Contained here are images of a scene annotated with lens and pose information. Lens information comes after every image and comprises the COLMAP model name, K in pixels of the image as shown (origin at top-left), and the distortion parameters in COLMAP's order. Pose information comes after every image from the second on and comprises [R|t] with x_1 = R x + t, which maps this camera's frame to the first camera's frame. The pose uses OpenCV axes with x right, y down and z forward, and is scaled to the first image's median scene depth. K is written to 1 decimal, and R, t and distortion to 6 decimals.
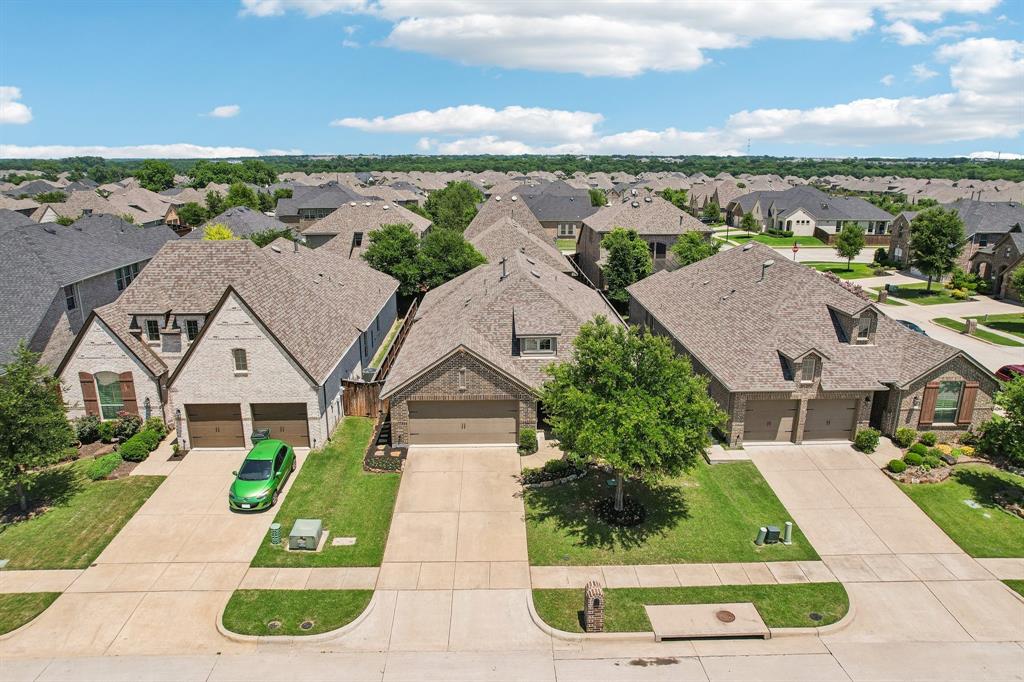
lens RADIAL K [[679.4, 0, 512.0], [0, 679.4, 341.0], [0, 0, 1]] dist [-0.082985, 0.070162]
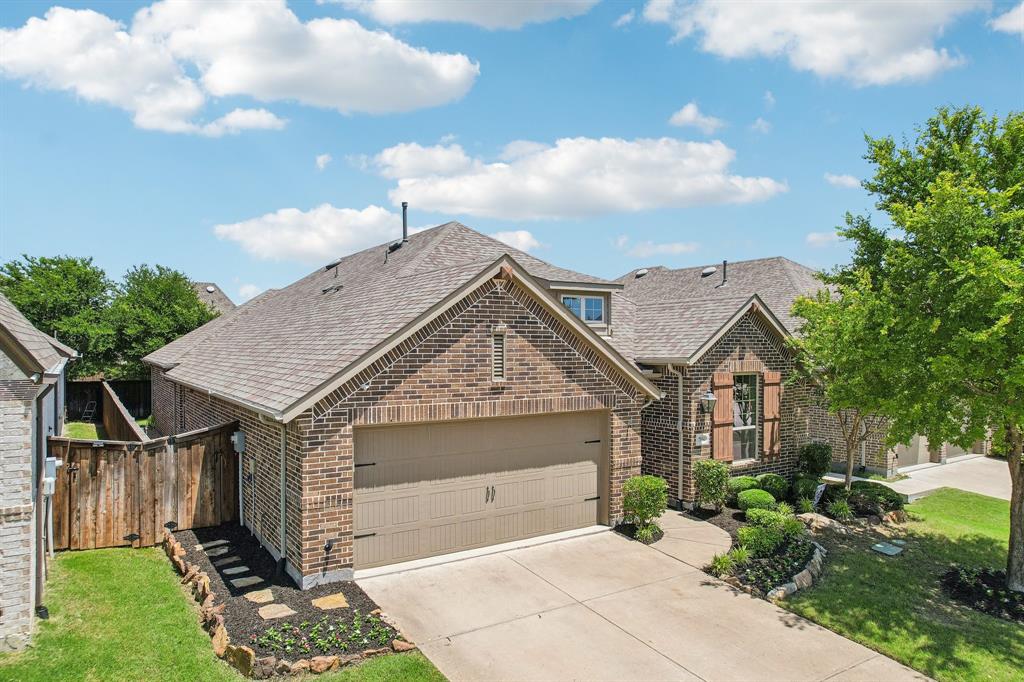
lens RADIAL K [[679.4, 0, 512.0], [0, 679.4, 341.0], [0, 0, 1]] dist [-0.082985, 0.070162]
pose [[0.848256, 0.005825, 0.529555, -0.263481], [0.136419, 0.963791, -0.229122, 0.133539], [-0.511715, 0.266595, 0.816746, 0.681788]]
